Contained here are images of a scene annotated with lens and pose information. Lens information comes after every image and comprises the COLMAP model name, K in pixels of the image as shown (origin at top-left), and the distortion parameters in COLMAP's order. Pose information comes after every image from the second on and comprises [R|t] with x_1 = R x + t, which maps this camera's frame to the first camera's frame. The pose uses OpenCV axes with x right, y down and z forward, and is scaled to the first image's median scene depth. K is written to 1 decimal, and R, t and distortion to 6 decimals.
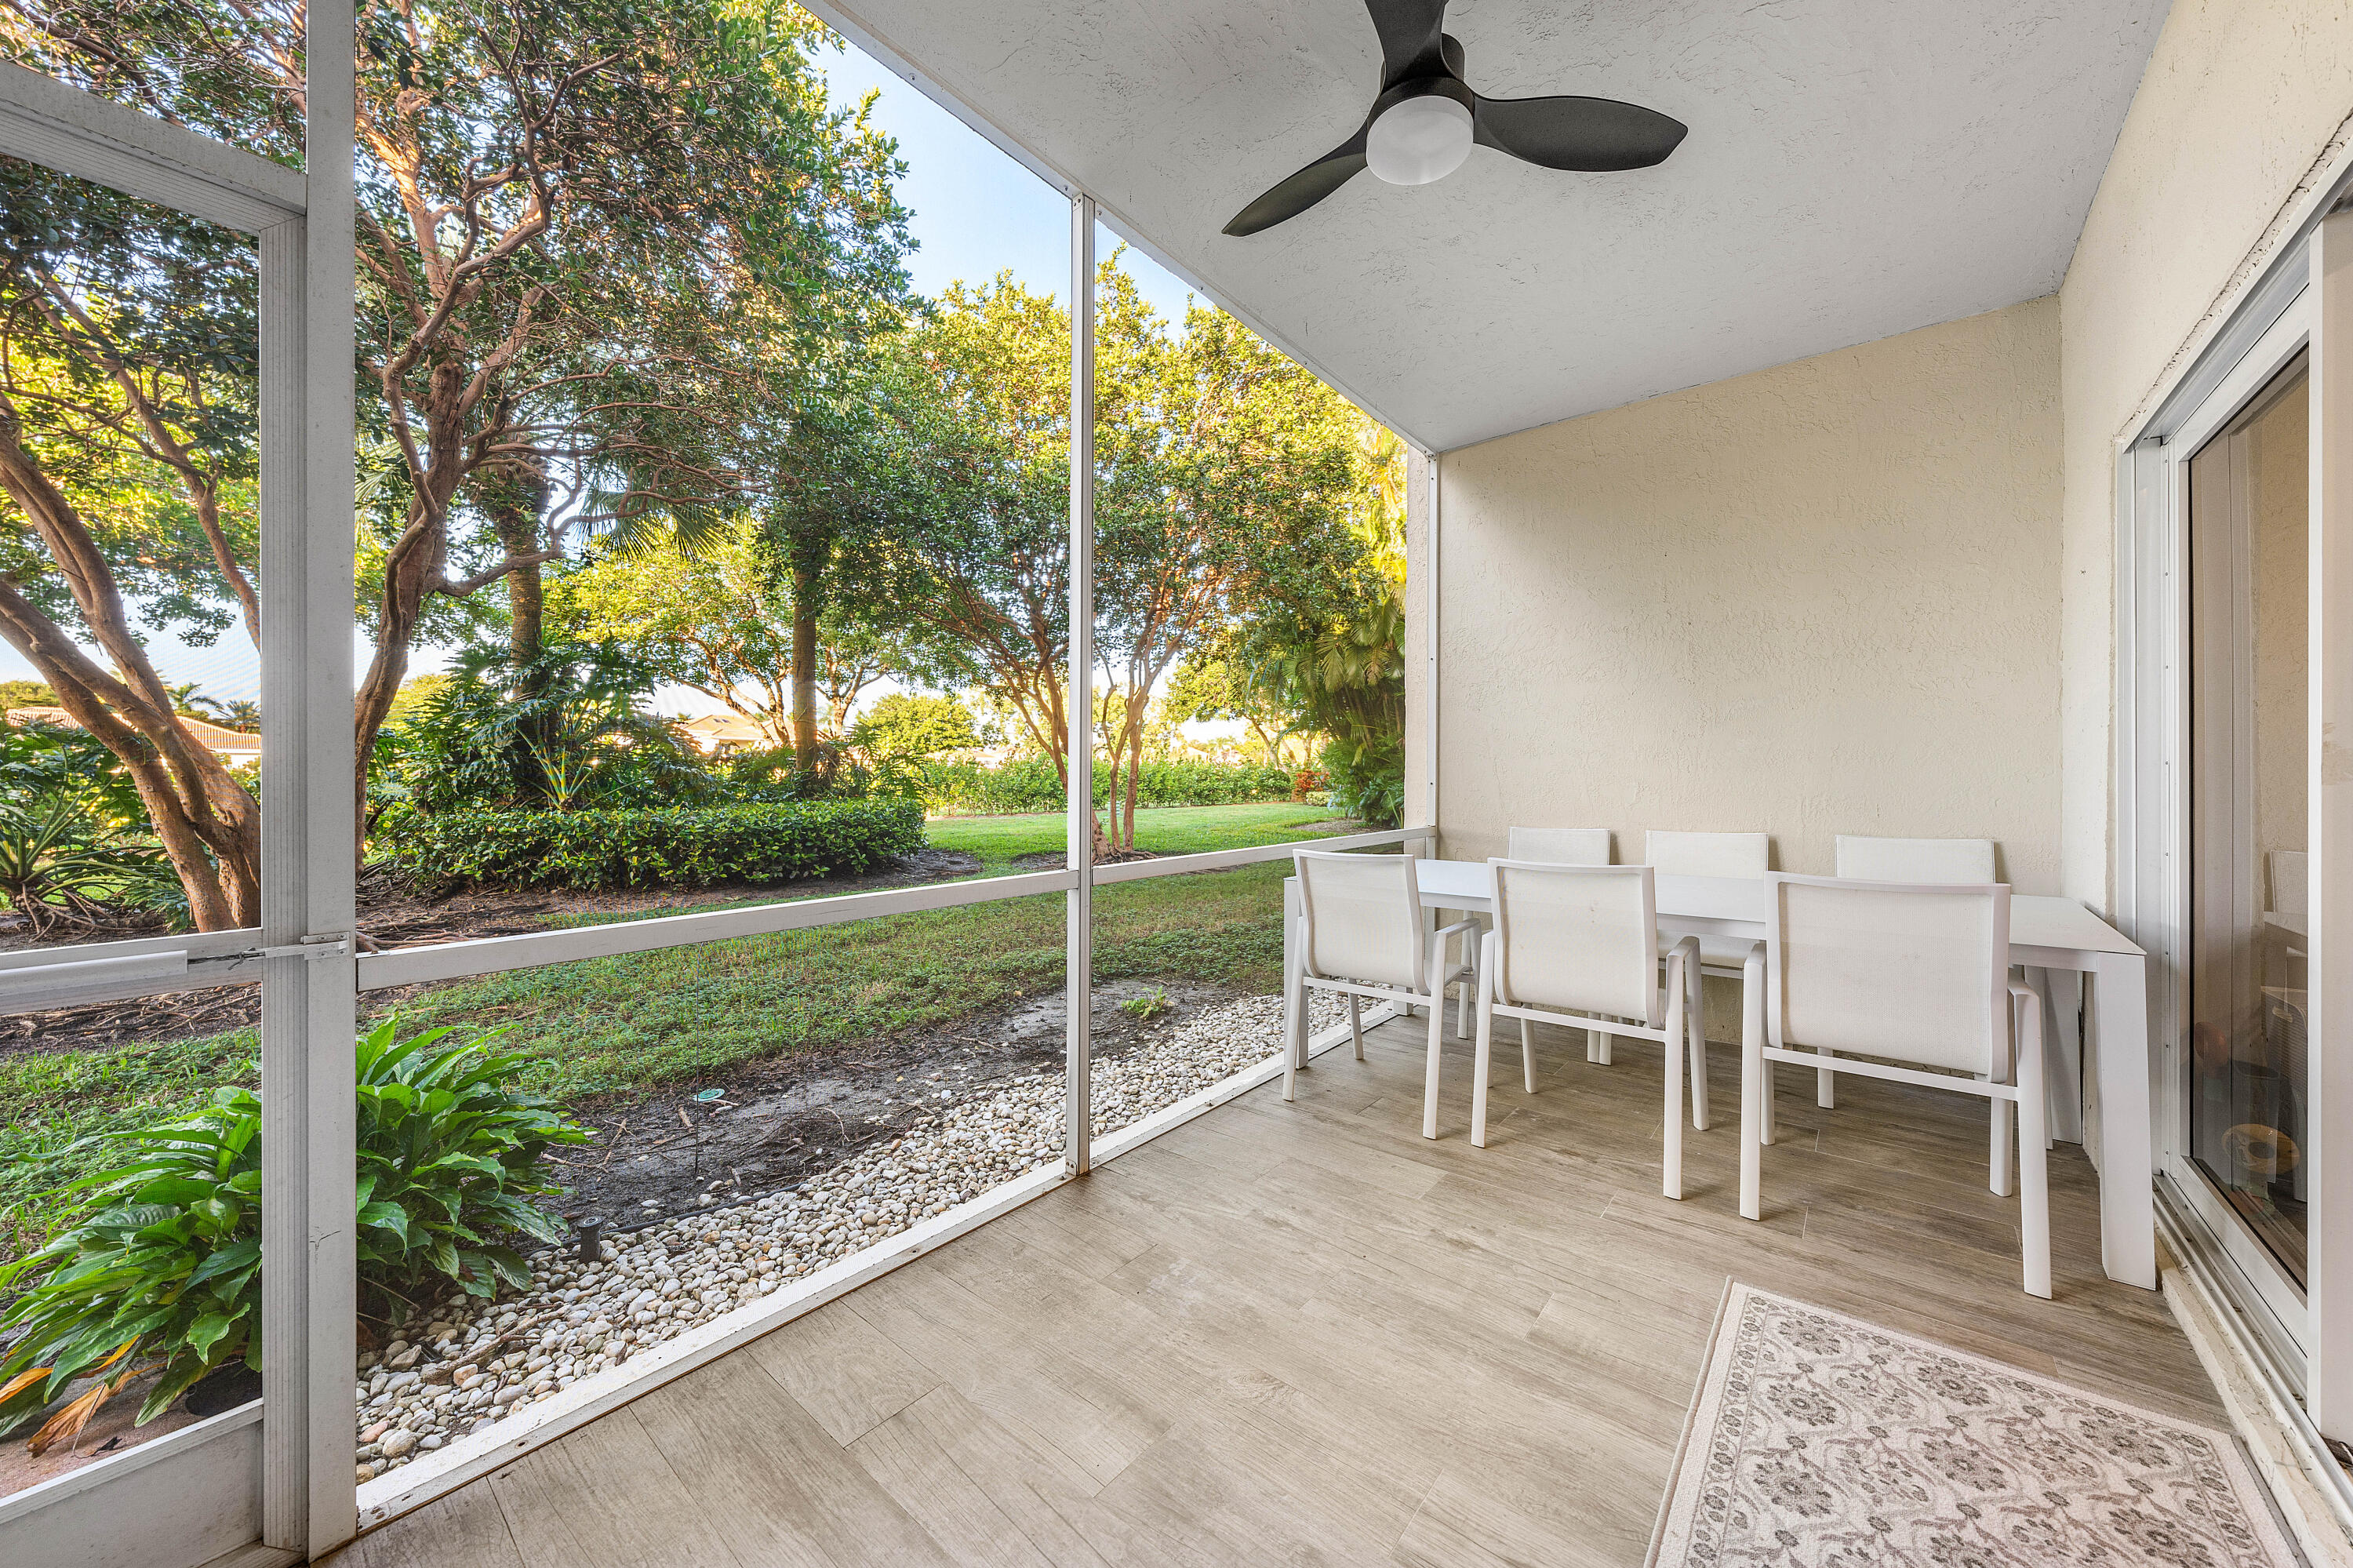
lens RADIAL K [[829.8, 0, 1186.9], [0, 829.8, 774.2], [0, 0, 1]] dist [-0.000877, -0.000096]
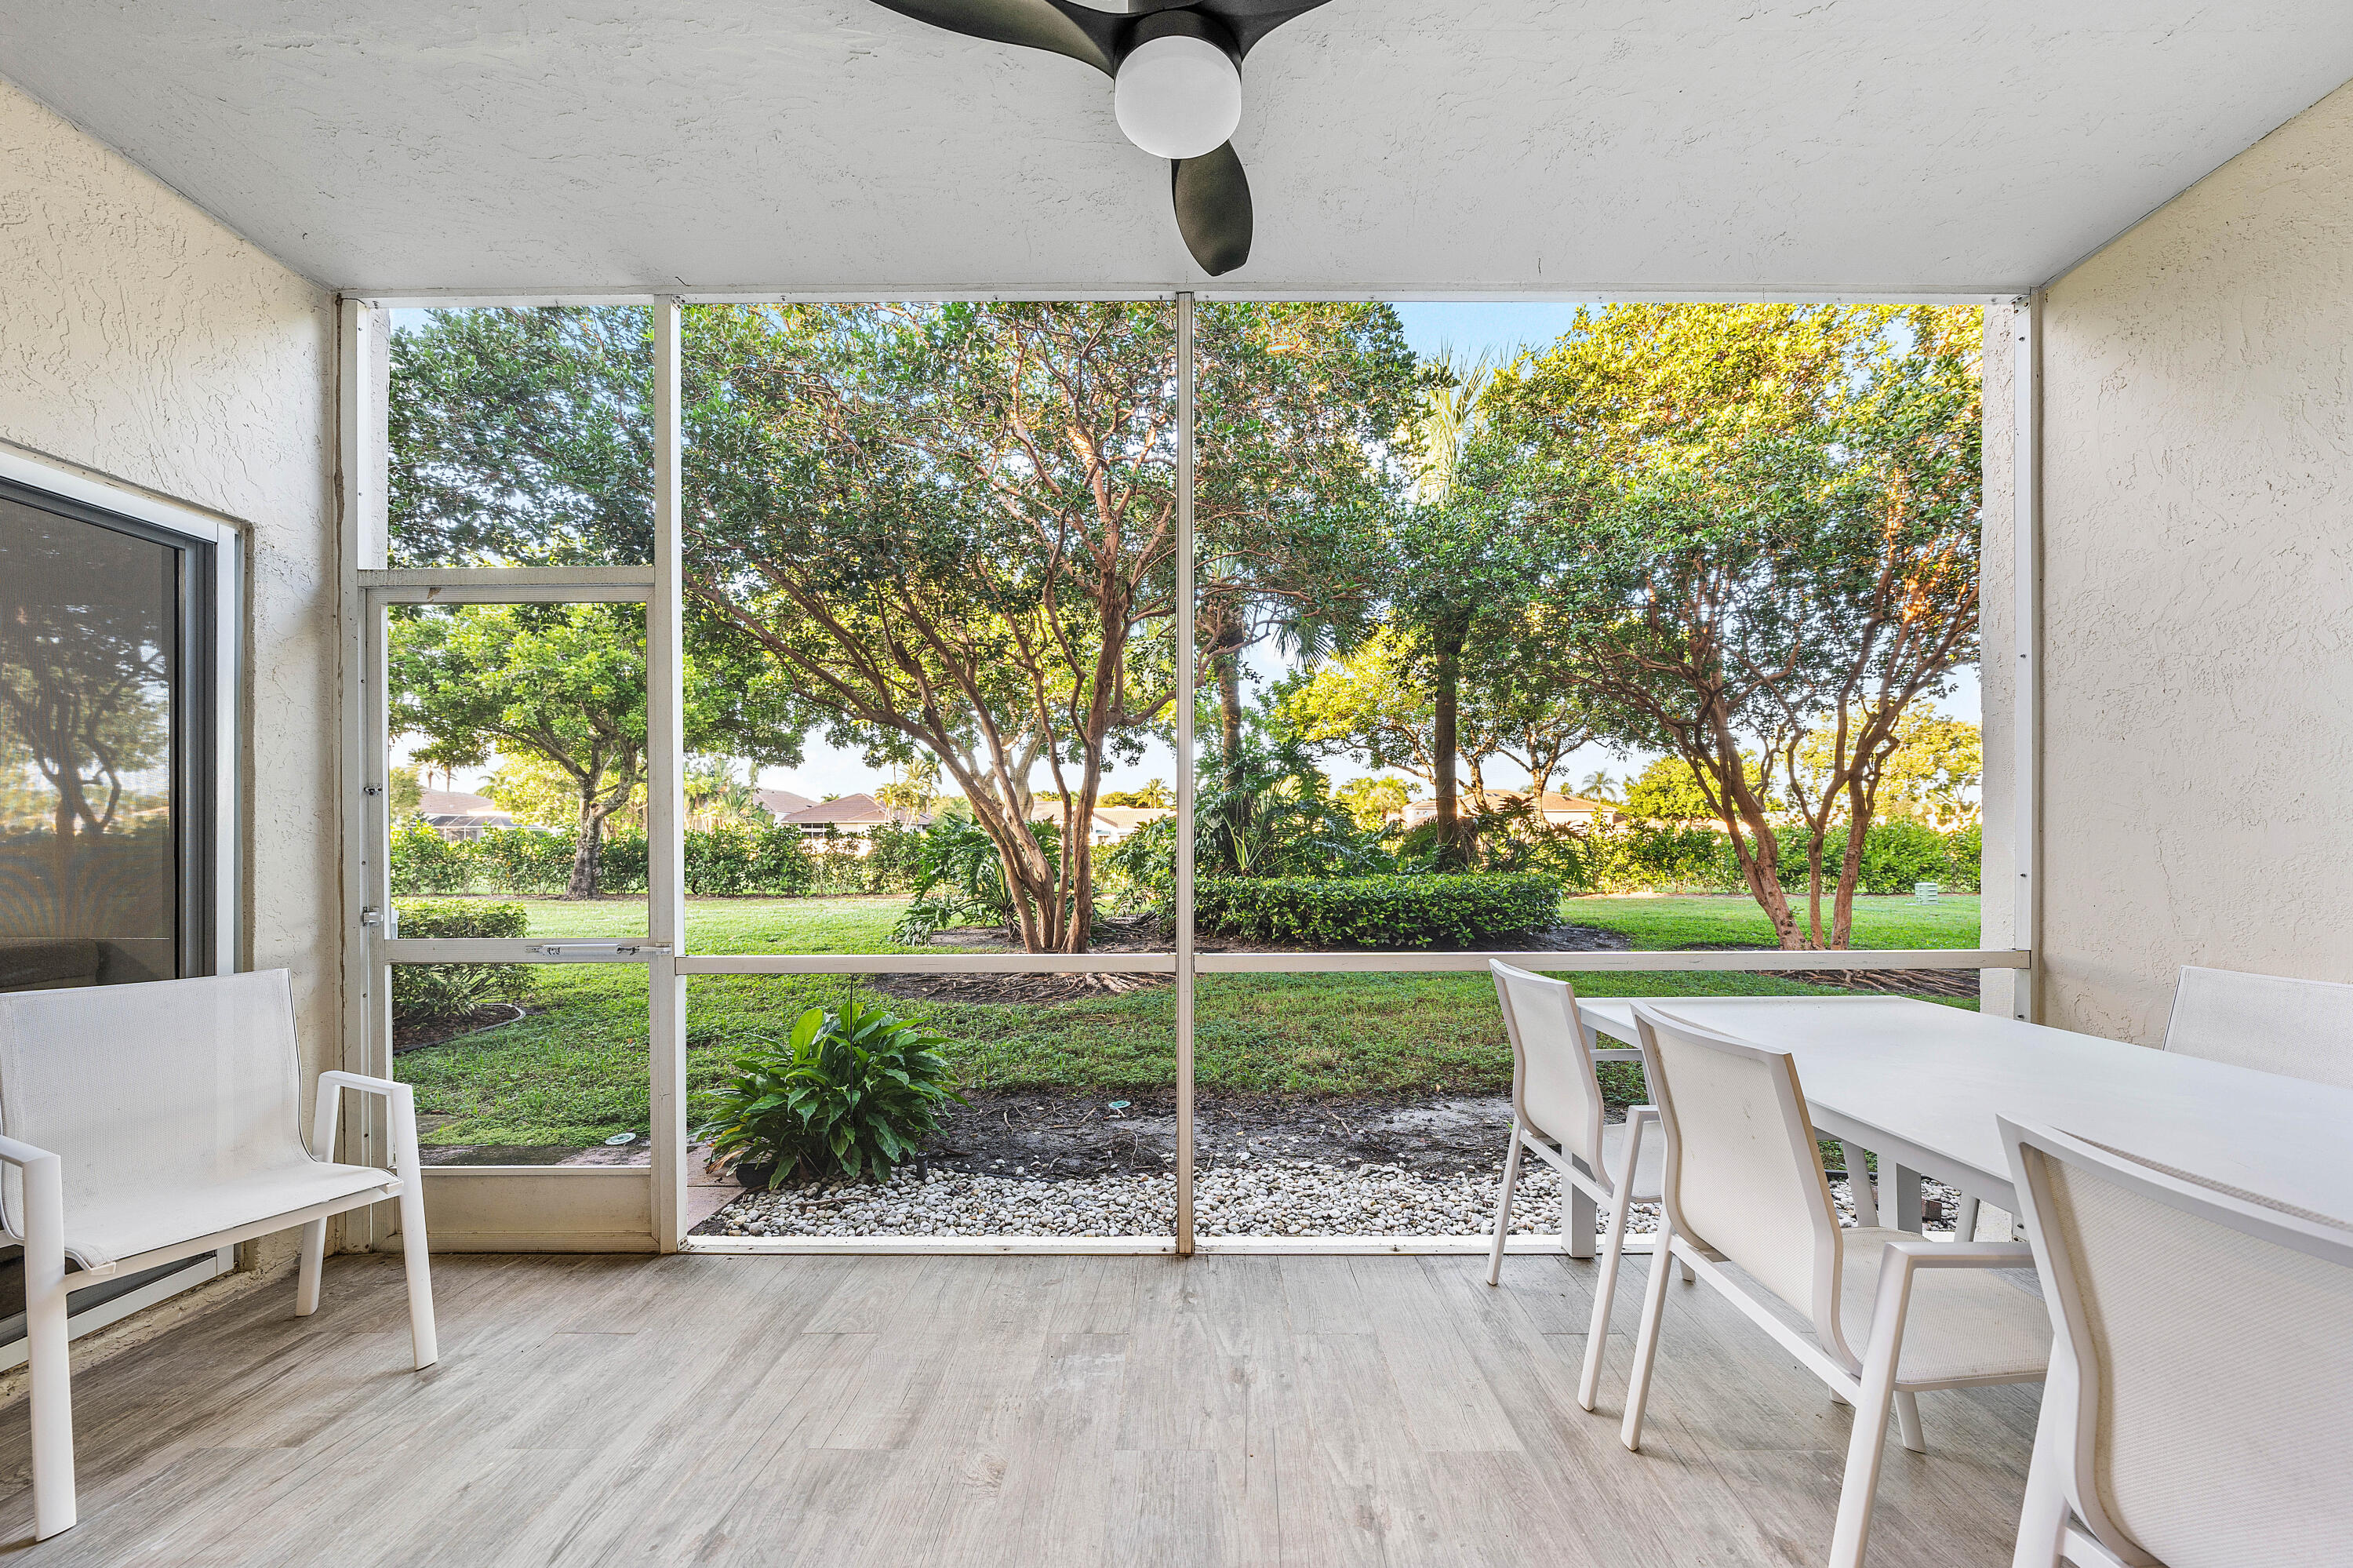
lens RADIAL K [[836.6, 0, 1180.4], [0, 836.6, 843.2], [0, 0, 1]] dist [-0.003698, 0.000350]
pose [[0.638211, -0.002906, -0.769856, 0.566543], [0.001074, 0.999995, -0.002885, -0.014849], [0.769860, 0.001014, 0.638212, 0.294575]]
